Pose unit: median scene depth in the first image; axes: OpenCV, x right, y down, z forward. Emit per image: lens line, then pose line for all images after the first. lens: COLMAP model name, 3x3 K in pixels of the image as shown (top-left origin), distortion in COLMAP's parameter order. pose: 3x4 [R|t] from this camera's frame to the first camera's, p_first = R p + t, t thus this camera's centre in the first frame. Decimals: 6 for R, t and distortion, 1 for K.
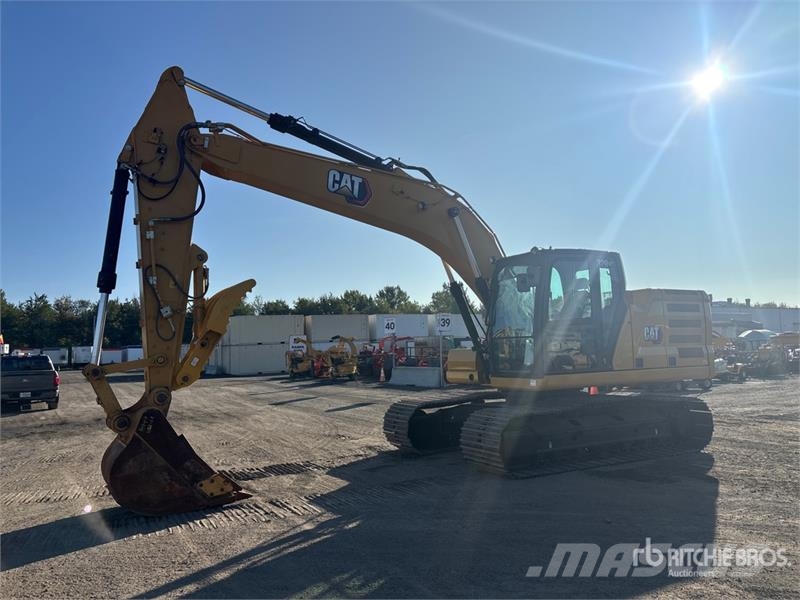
lens RADIAL K [[605.5, 0, 398.6], [0, 605.5, 292.5], [0, 0, 1]] dist [0.059513, -0.067188]
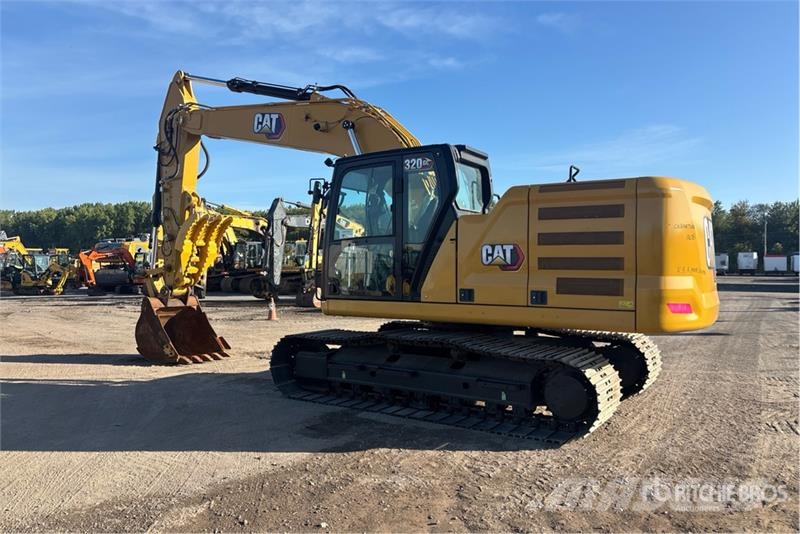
lens RADIAL K [[606.0, 0, 400.1], [0, 606.0, 264.6], [0, 0, 1]] dist [0.048706, -0.045527]
pose [[0.474740, 0.030990, -0.879580, 0.984433], [0.065795, 0.995334, 0.070580, 0.023811], [0.877663, -0.091379, 0.470486, 0.598112]]
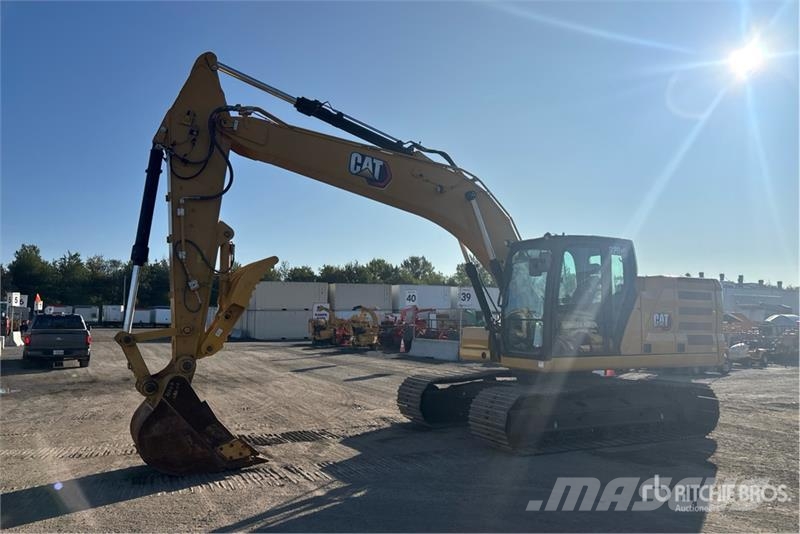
lens RADIAL K [[606.0, 0, 401.9], [0, 606.0, 271.4], [0, 0, 1]] dist [0.048706, -0.045527]
pose [[0.998770, 0.034263, -0.035853, 0.014576], [-0.033701, 0.999301, 0.016149, -0.016468], [0.036381, -0.014920, 0.999227, -0.037024]]
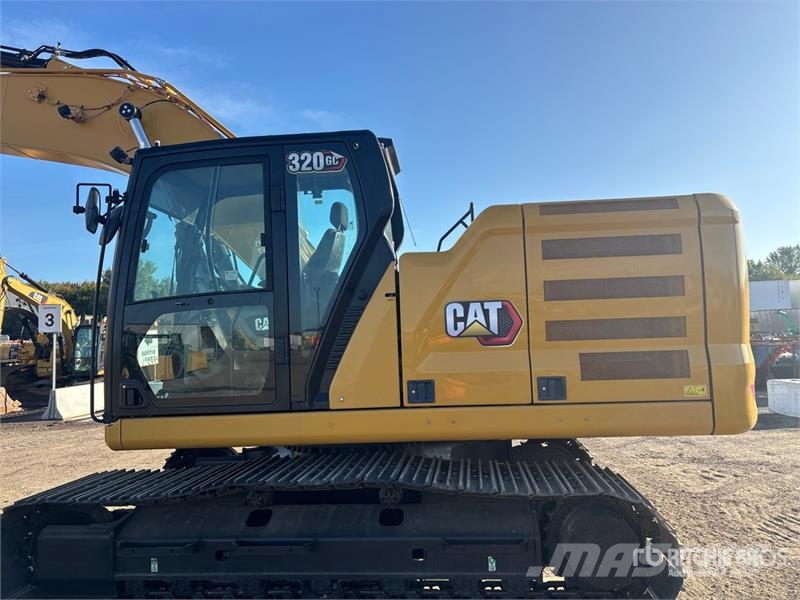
lens RADIAL K [[605.5, 0, 404.6], [0, 605.5, 297.1], [0, 0, 1]] dist [0.059513, -0.067188]
pose [[0.822456, -0.039446, -0.567459, 0.617903], [0.065769, 0.997496, 0.025985, 0.040837], [0.565014, -0.058693, 0.822991, 0.663837]]
